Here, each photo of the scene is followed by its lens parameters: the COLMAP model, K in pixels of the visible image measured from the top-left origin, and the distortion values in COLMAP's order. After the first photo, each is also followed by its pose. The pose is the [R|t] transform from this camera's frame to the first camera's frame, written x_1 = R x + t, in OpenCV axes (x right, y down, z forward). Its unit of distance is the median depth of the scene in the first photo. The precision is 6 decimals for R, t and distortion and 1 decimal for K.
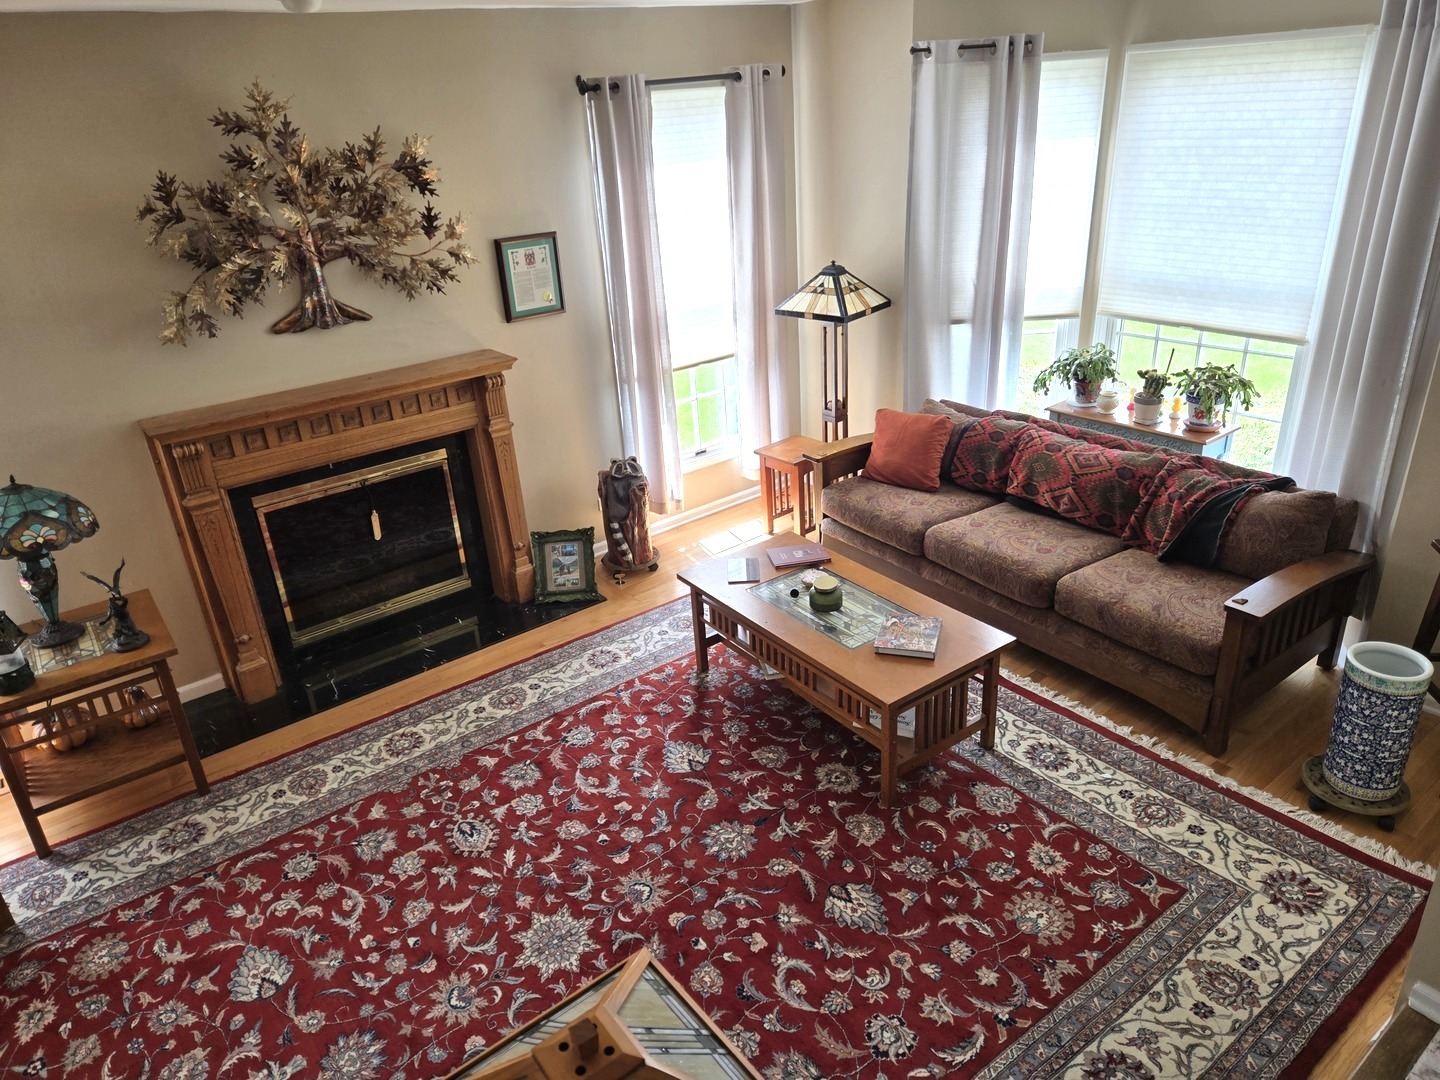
lens RADIAL K [[961.0, 0, 710.1], [0, 961.0, 535.3], [0, 0, 1]] dist [0.073937, -0.064391]
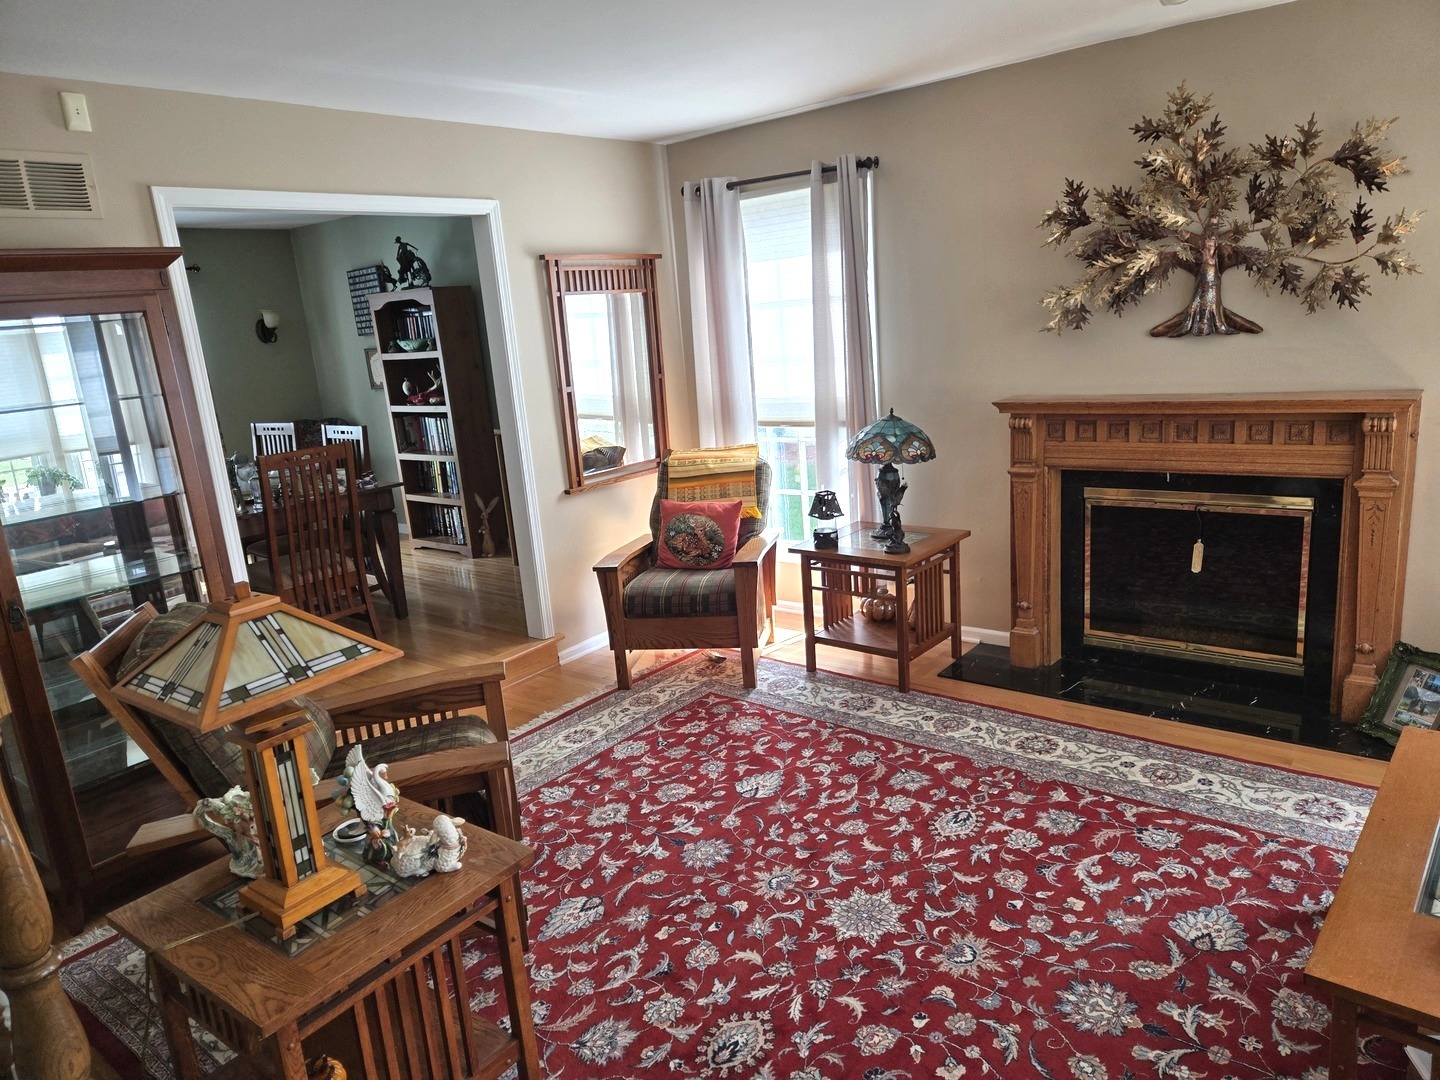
lens RADIAL K [[961.0, 0, 710.1], [0, 961.0, 535.3], [0, 0, 1]] dist [0.073937, -0.064391]
pose [[0.244031, 0.265108, -0.932827, 0.492724], [-0.337409, 0.925020, 0.174622, -0.042475], [0.909177, 0.272131, 0.315184, 0.361395]]
